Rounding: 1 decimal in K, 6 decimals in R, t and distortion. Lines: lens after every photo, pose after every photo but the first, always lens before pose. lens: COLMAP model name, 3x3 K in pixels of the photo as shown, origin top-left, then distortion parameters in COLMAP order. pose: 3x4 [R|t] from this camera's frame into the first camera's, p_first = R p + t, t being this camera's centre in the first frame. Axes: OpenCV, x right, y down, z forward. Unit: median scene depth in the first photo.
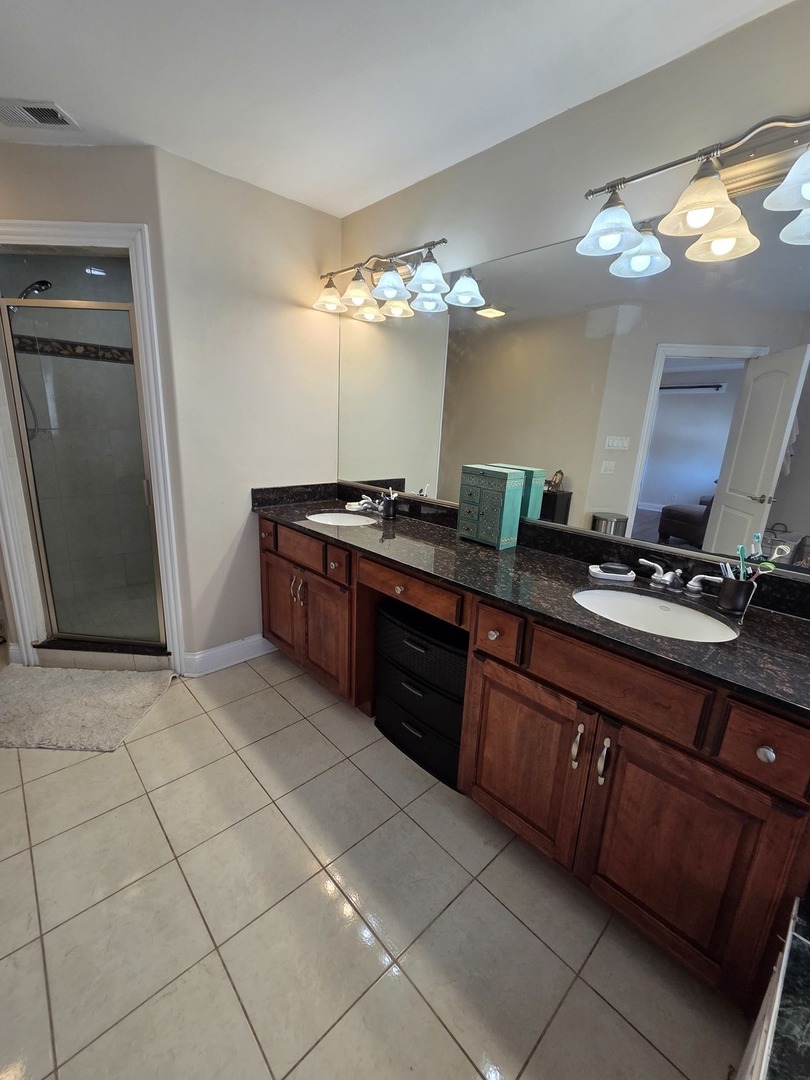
lens RADIAL K [[440.9, 0, 401.2], [0, 440.9, 538.1], [0, 0, 1]] dist [0.002872, -0.000879]
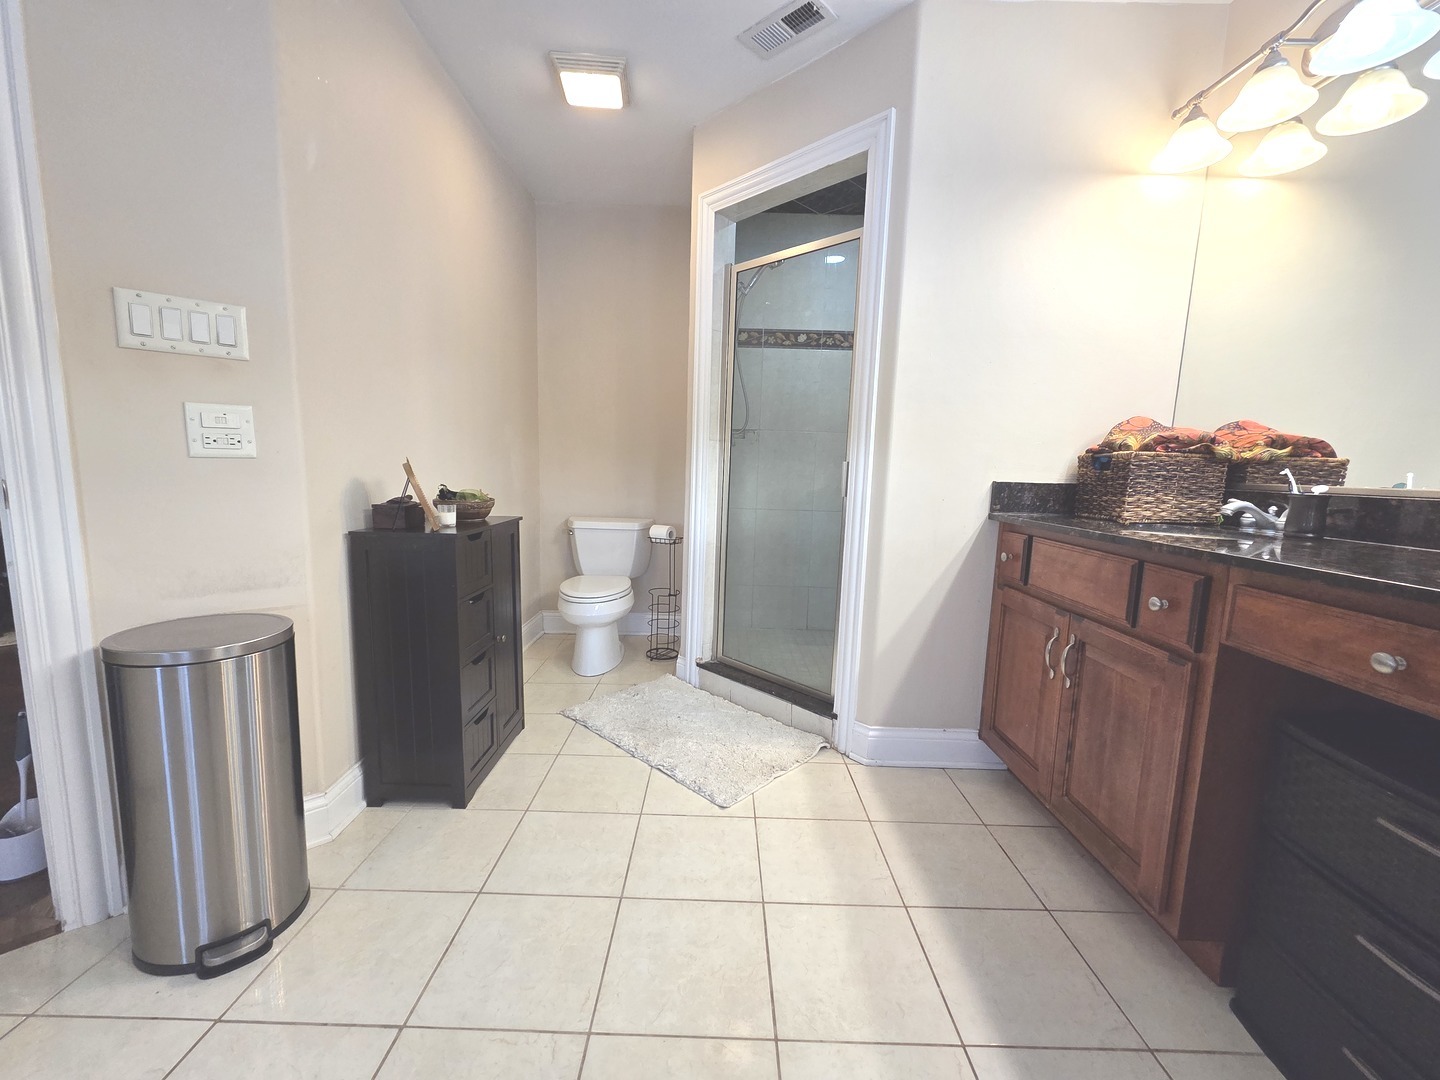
lens RADIAL K [[587.9, 0, 719.8], [0, 587.9, 543.5], [0, 0, 1]] dist [0.002872, -0.000879]
pose [[0.730920, 0.069336, -0.678931, -0.060316], [-0.170633, 0.981796, -0.083432, 0.109809], [0.660787, 0.176830, 0.729446, 0.179980]]
